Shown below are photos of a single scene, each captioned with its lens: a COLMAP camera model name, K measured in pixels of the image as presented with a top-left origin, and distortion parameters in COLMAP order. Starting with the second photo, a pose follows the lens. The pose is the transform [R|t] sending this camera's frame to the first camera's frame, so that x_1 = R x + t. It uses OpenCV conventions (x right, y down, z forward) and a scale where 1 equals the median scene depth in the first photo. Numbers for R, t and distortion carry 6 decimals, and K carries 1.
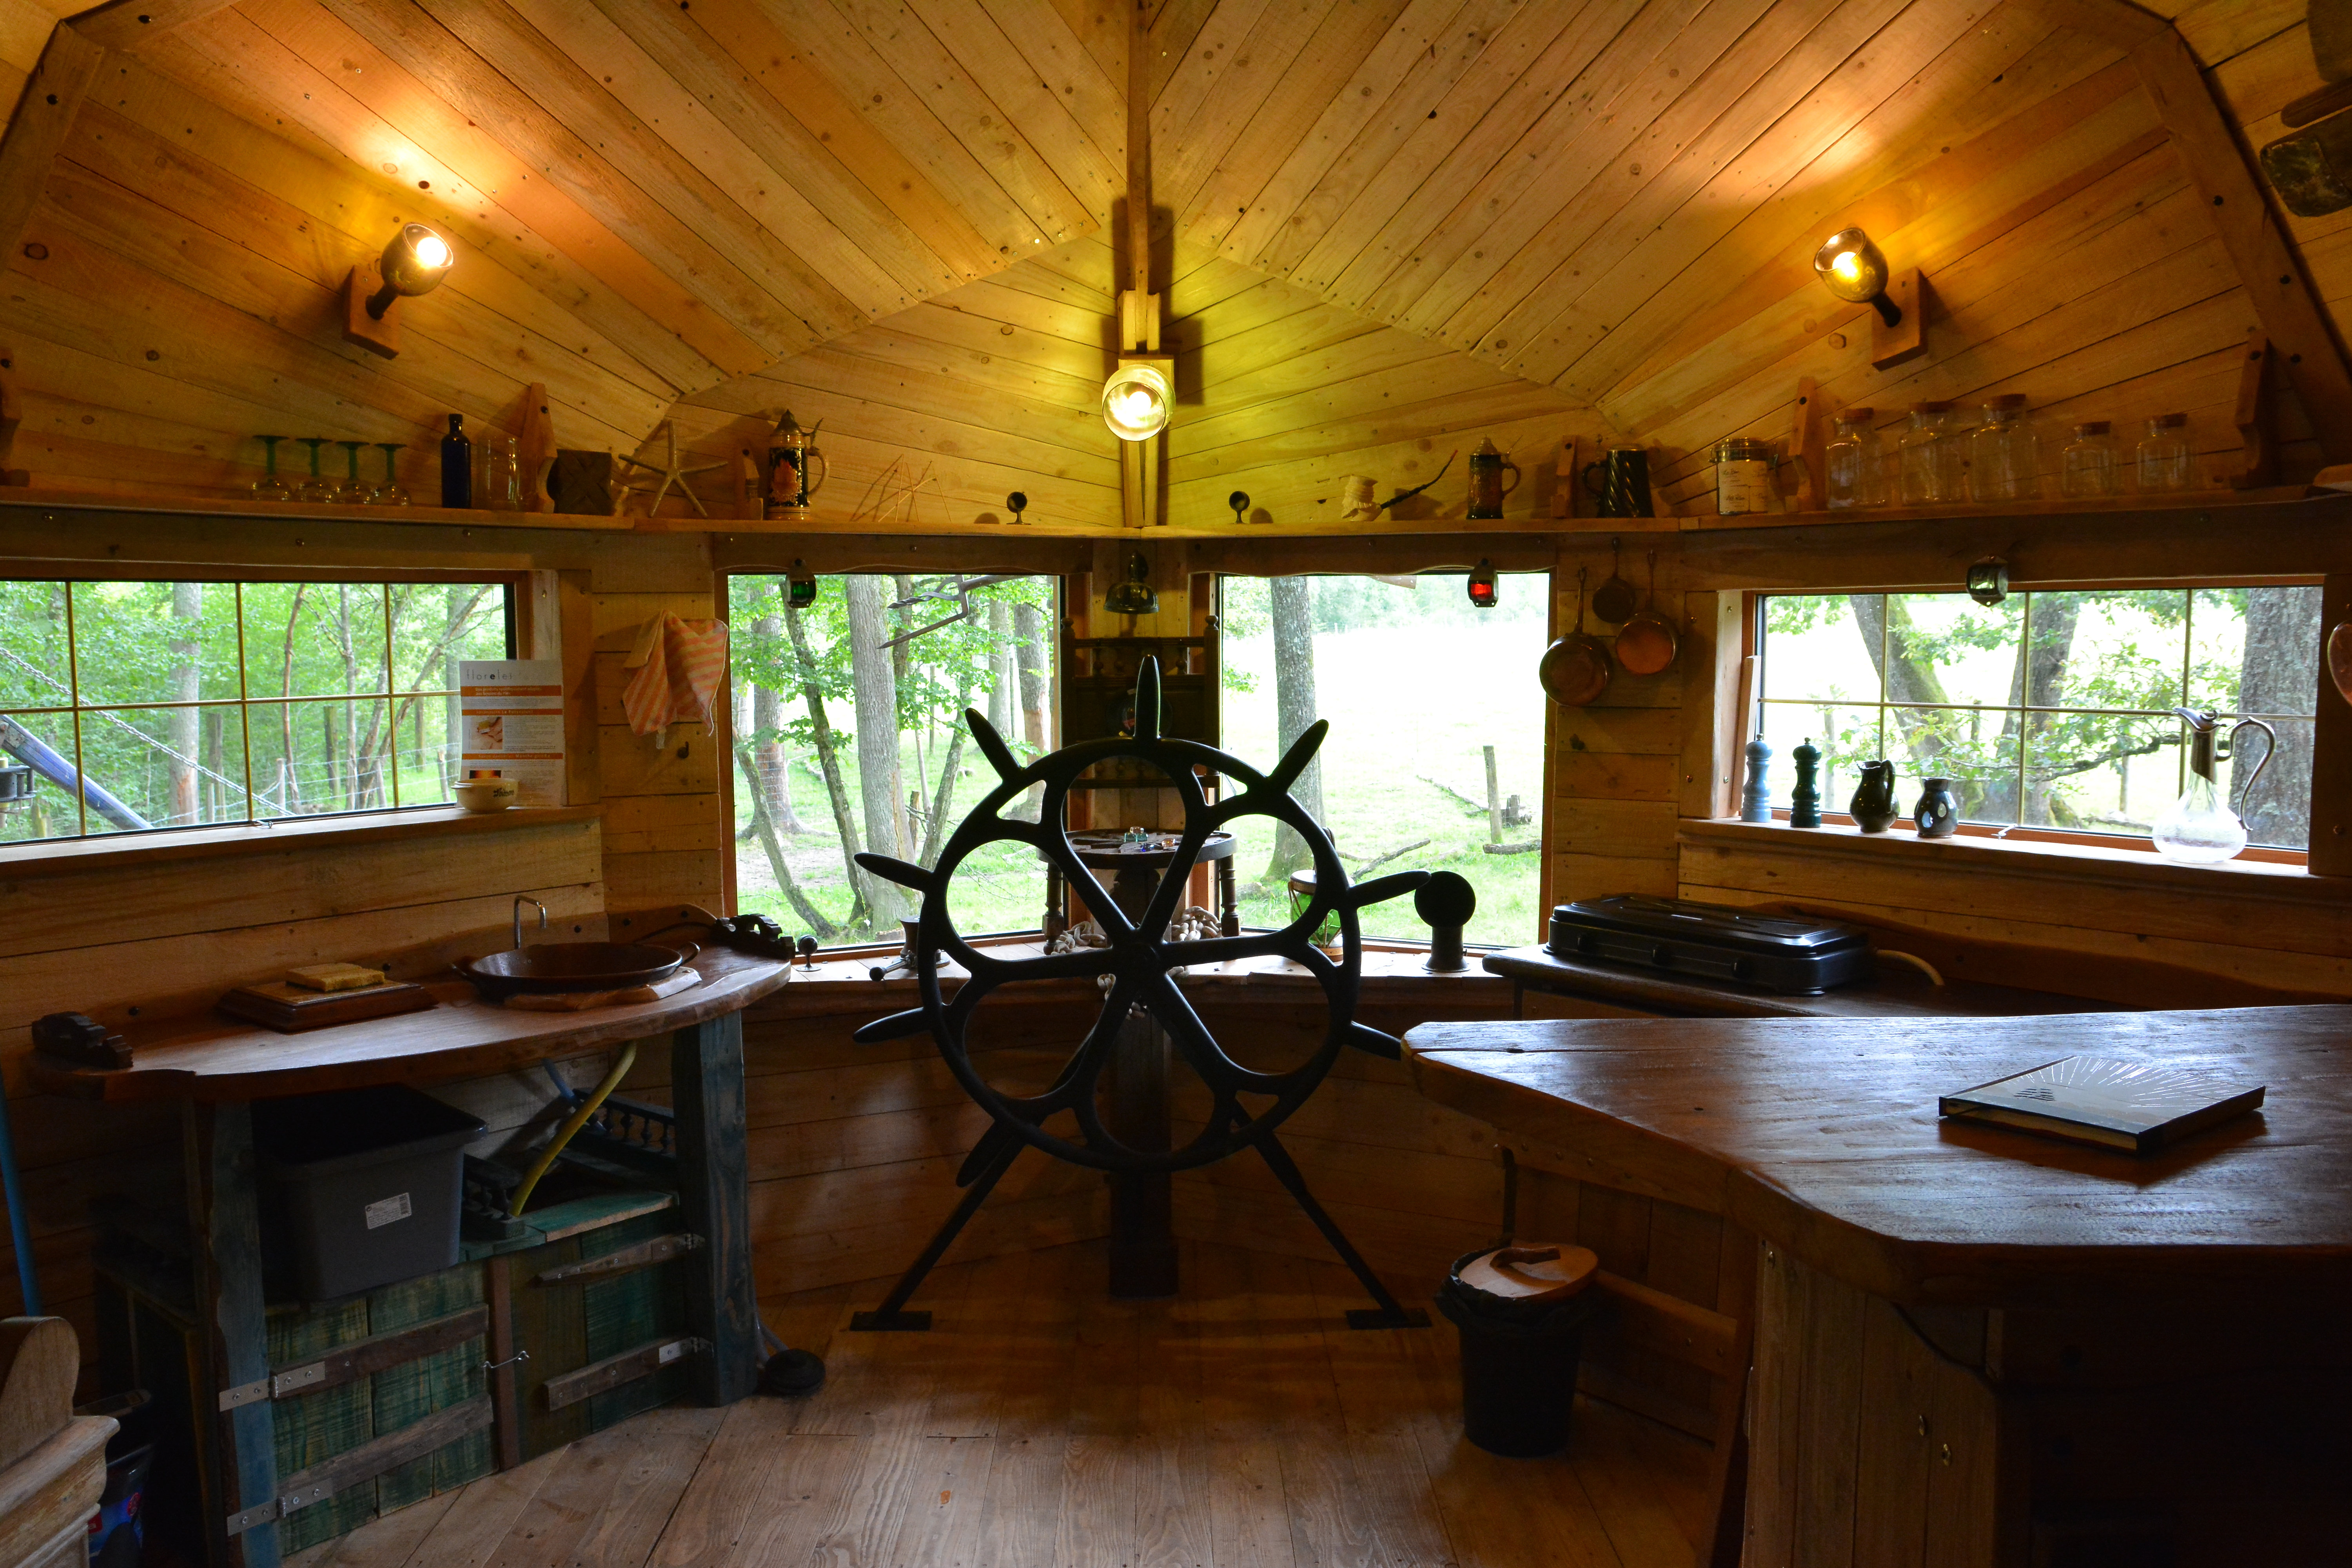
lens RADIAL K [[1679.1, 0, 1179.6], [0, 1679.1, 783.4], [0, 0, 1]] dist [-0.062179, -0.000571]
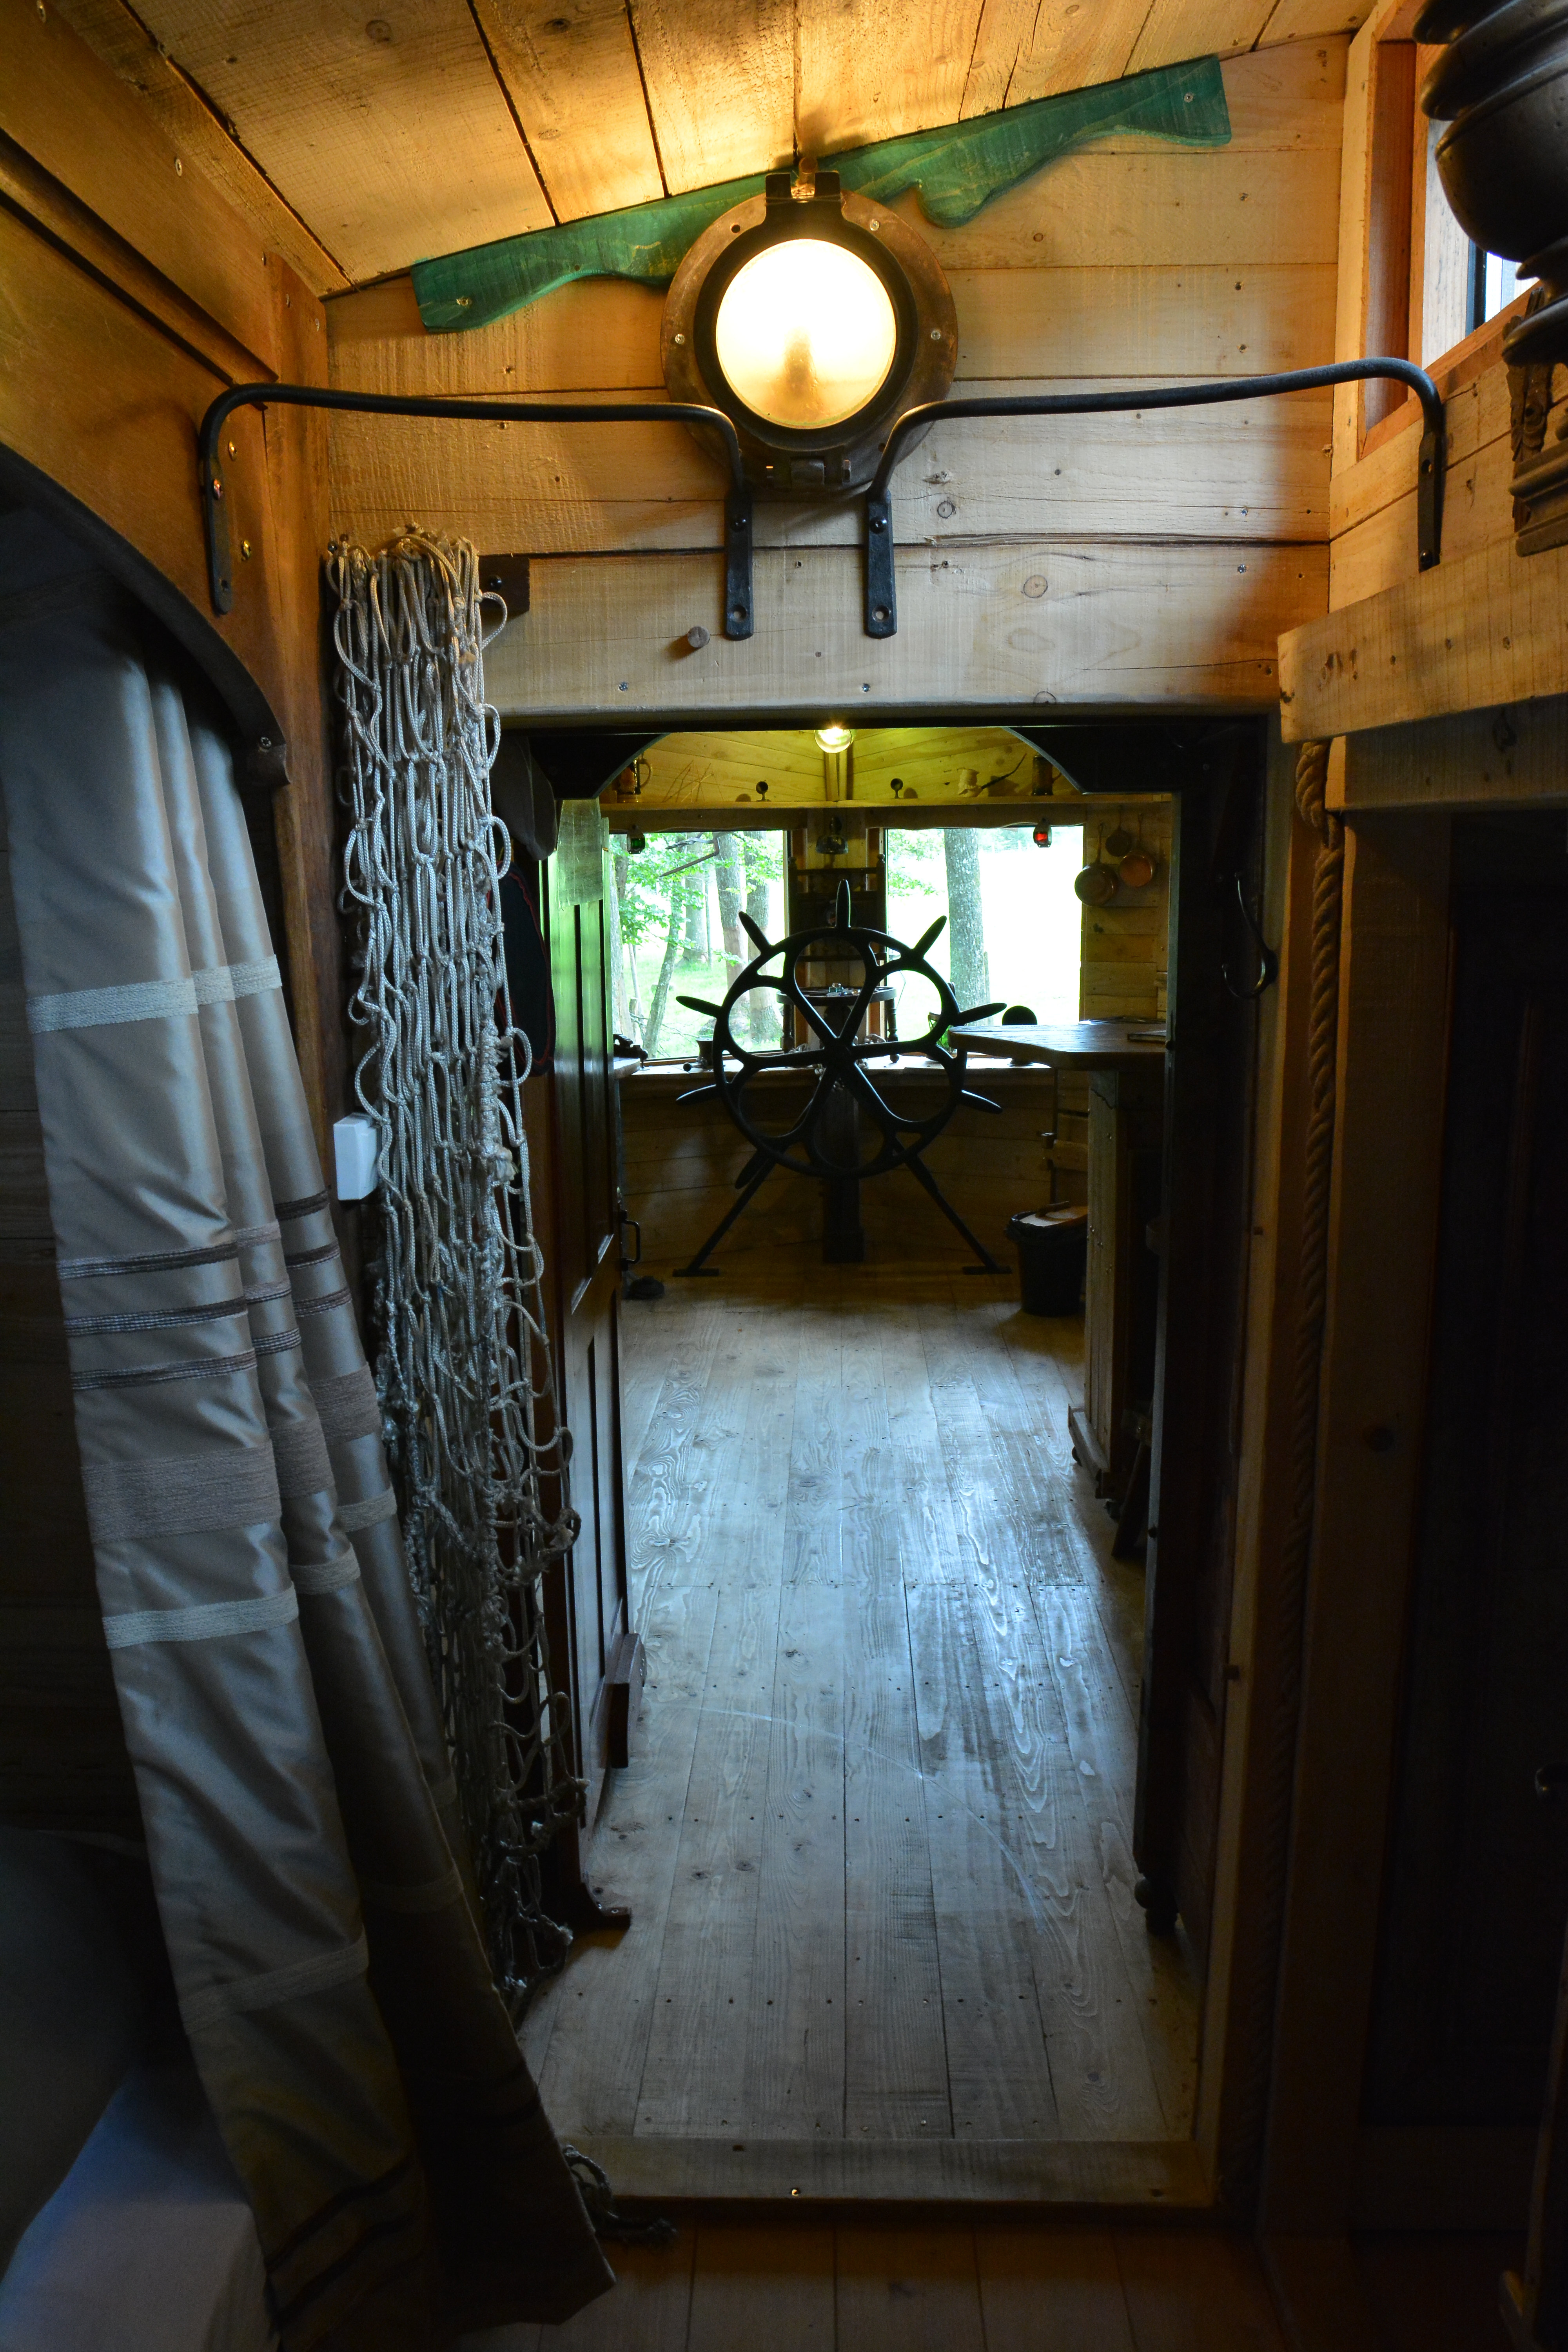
lens RADIAL K [[1679.1, 0, 772.9], [0, 1679.1, 1120.3], [0, 0, 1]] dist [-0.062179, -0.000571]
pose [[0.998419, -0.008219, -0.055597, 0.003000], [0.012023, 0.997584, 0.068424, 0.048572], [0.054900, -0.068984, 0.996106, -0.693804]]
